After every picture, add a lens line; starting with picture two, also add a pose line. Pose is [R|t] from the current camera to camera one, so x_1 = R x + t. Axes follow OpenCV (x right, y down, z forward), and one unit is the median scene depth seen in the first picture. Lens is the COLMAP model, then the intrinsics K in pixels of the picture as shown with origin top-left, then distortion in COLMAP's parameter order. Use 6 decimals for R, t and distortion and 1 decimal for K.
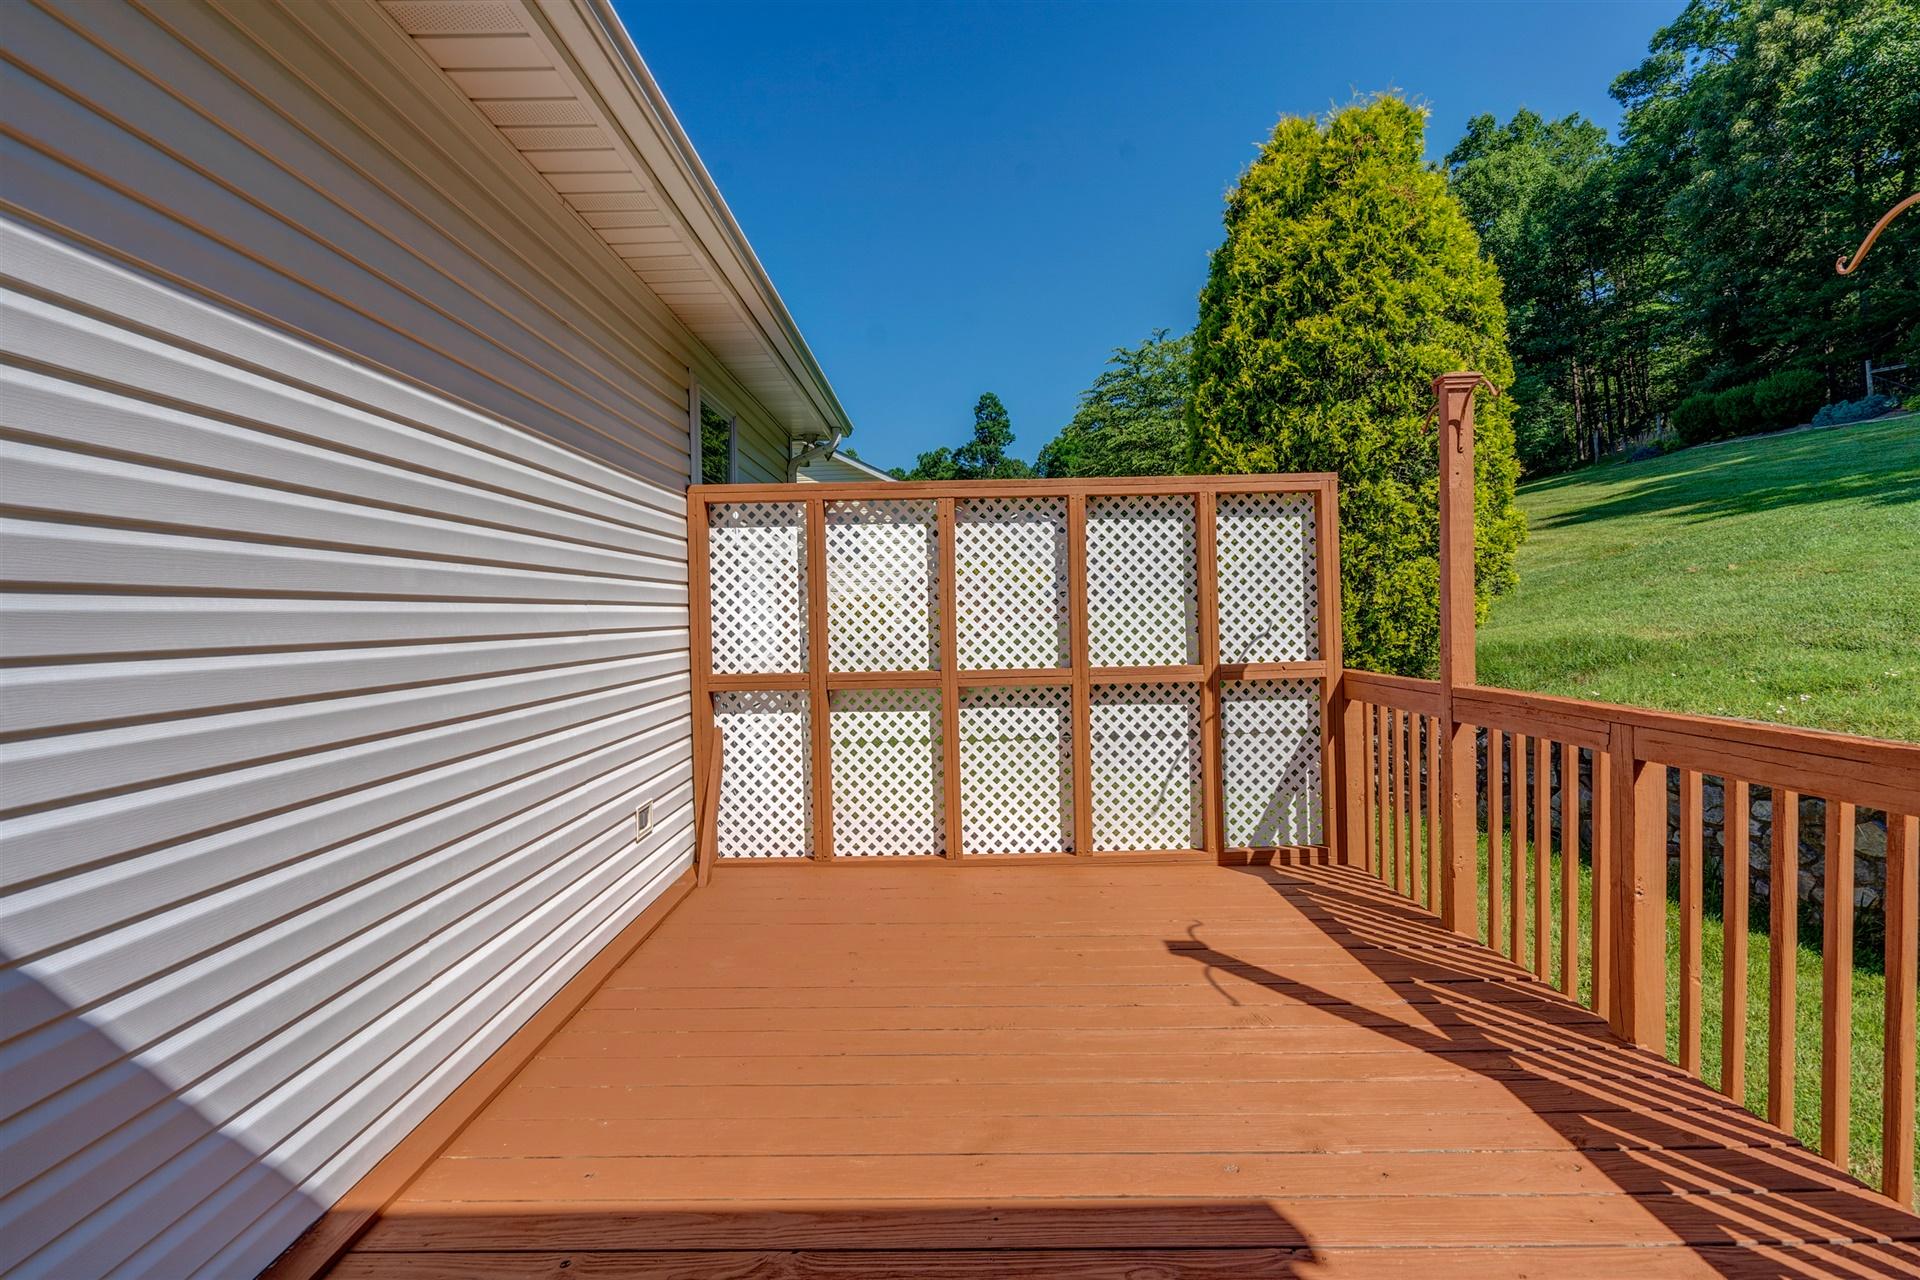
lens RADIAL K [[883.4, 0, 954.0], [0, 883.4, 637.6], [0, 0, 1]] dist [-0.001714, 0.000955]
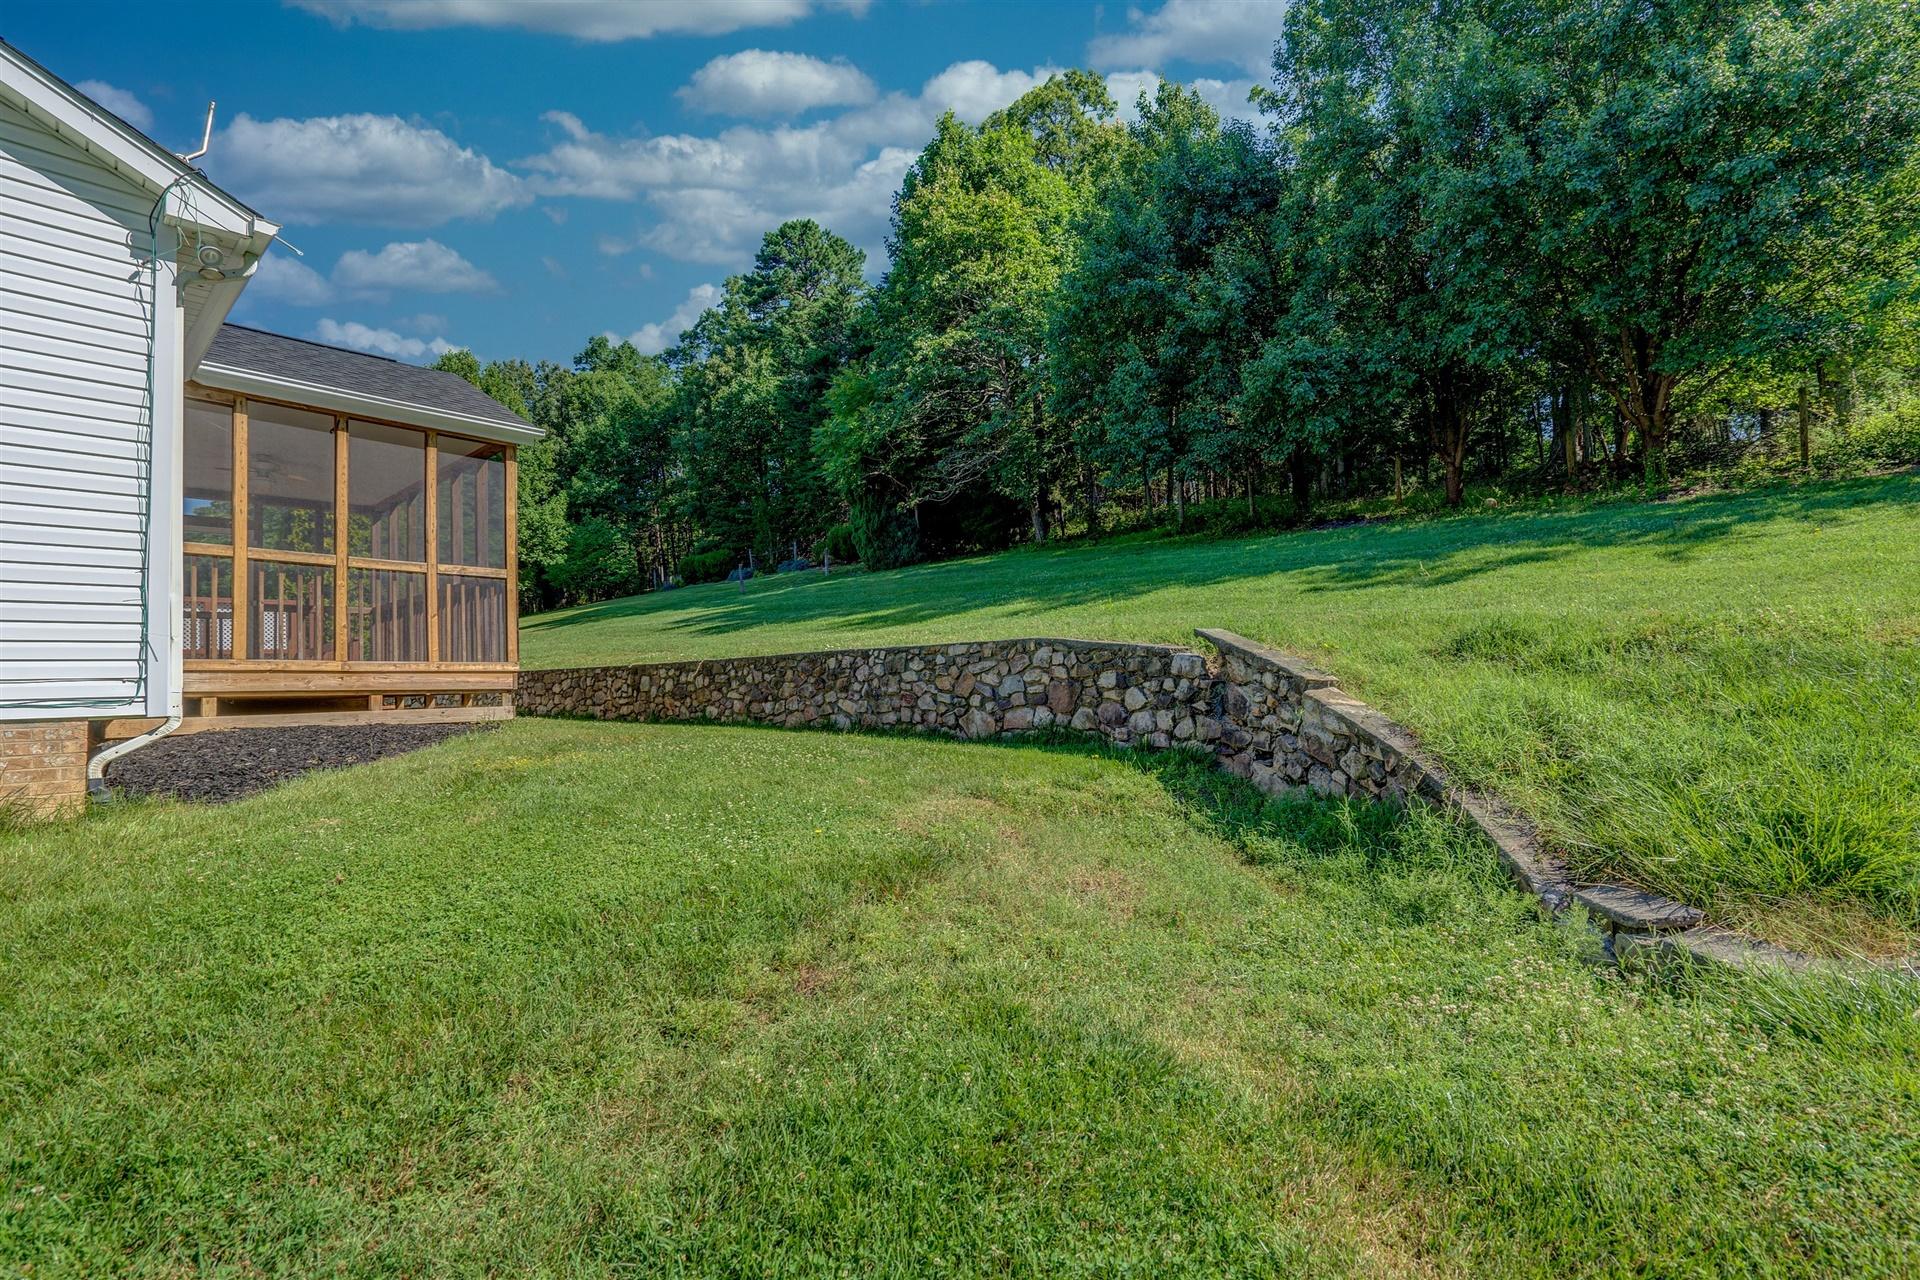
lens RADIAL K [[845.2, 0, 960.8], [0, 845.2, 638.0], [0, 0, 1]] dist [0.000249, 0.000269]
pose [[0.662568, 0.016487, 0.748820, -0.060518], [0.057617, 0.995673, -0.072903, 0.054614], [-0.746782, 0.091448, 0.658752, -0.605021]]
